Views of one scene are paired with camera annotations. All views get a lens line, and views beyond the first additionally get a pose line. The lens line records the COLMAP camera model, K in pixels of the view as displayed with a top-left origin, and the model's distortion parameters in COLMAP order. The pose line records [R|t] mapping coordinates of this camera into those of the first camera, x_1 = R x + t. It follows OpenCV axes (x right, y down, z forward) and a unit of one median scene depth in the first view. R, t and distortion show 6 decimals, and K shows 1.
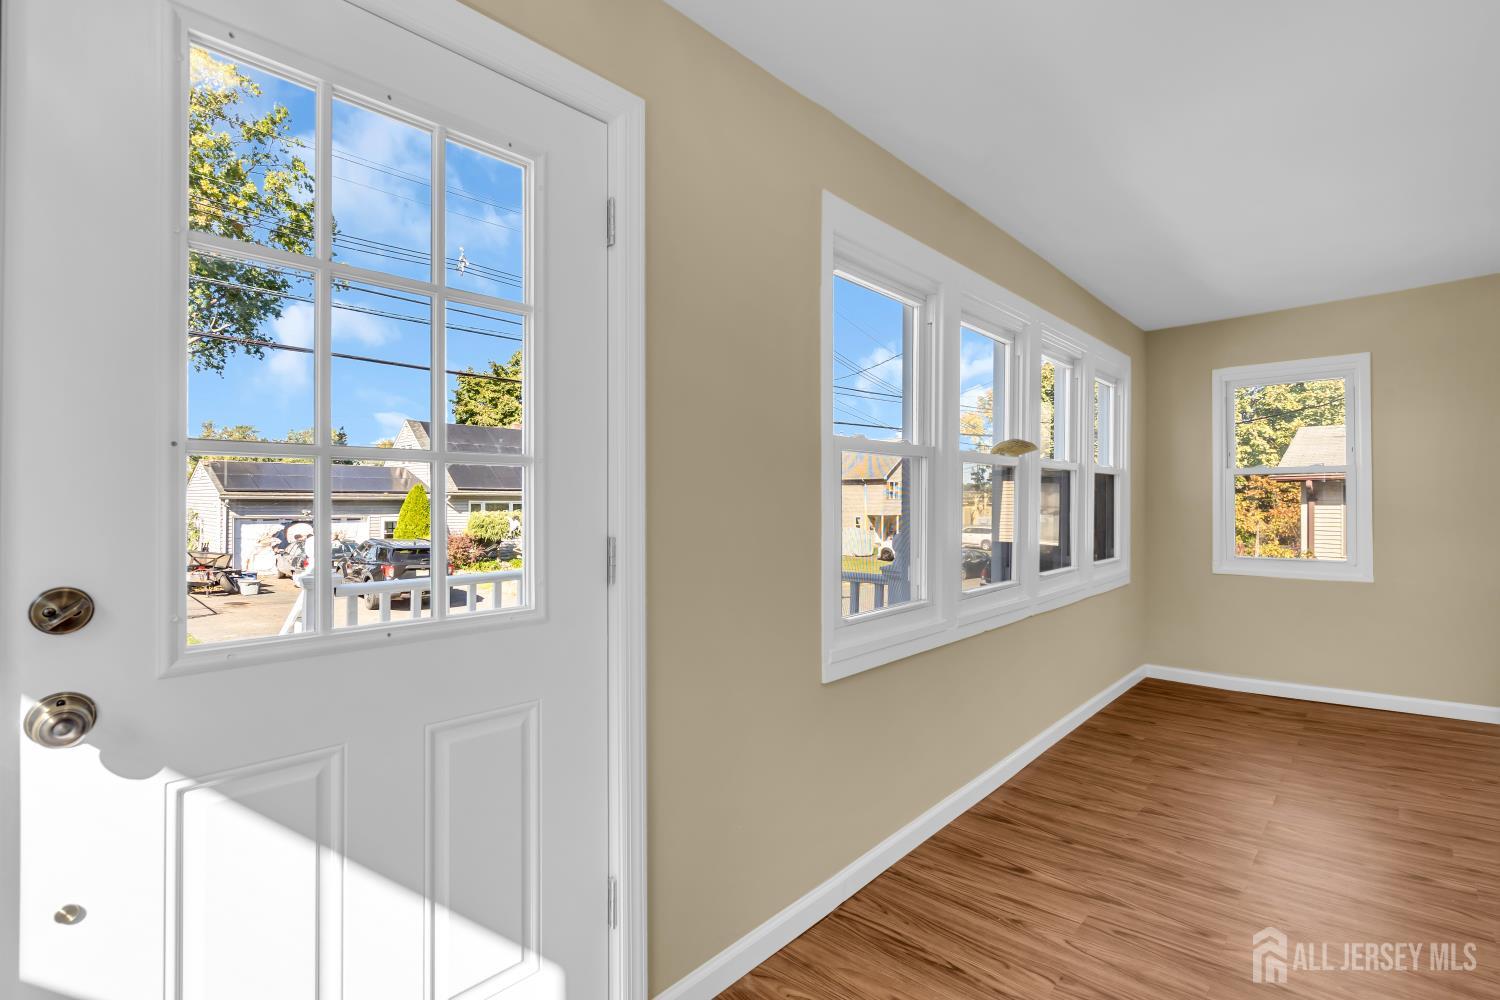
lens RADIAL K [[705.8, 0, 750.1], [0, 705.8, 502.2], [0, 0, 1]] dist [-0.008640, 0.000462]
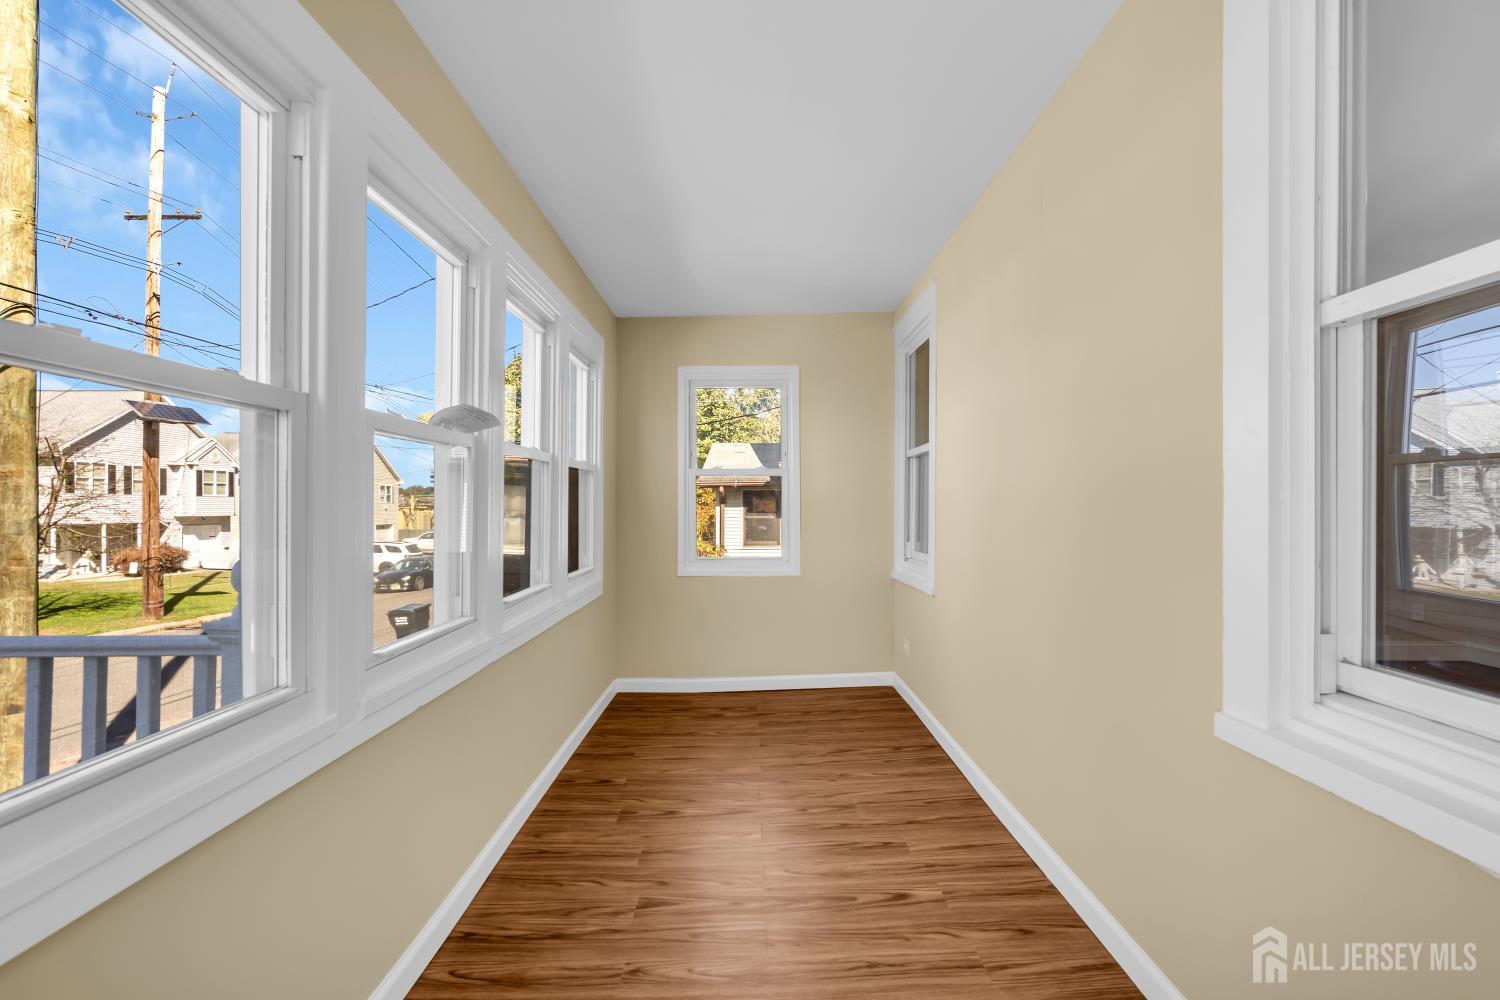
lens RADIAL K [[705.8, 0, 751.3], [0, 705.8, 505.0], [0, 0, 1]] dist [-0.008640, 0.000462]
pose [[0.746217, -0.001372, 0.665701, 0.109044], [0.001933, 0.999998, -0.000105, 0.004203], [-0.665700, 0.001365, 0.746219, 0.266271]]
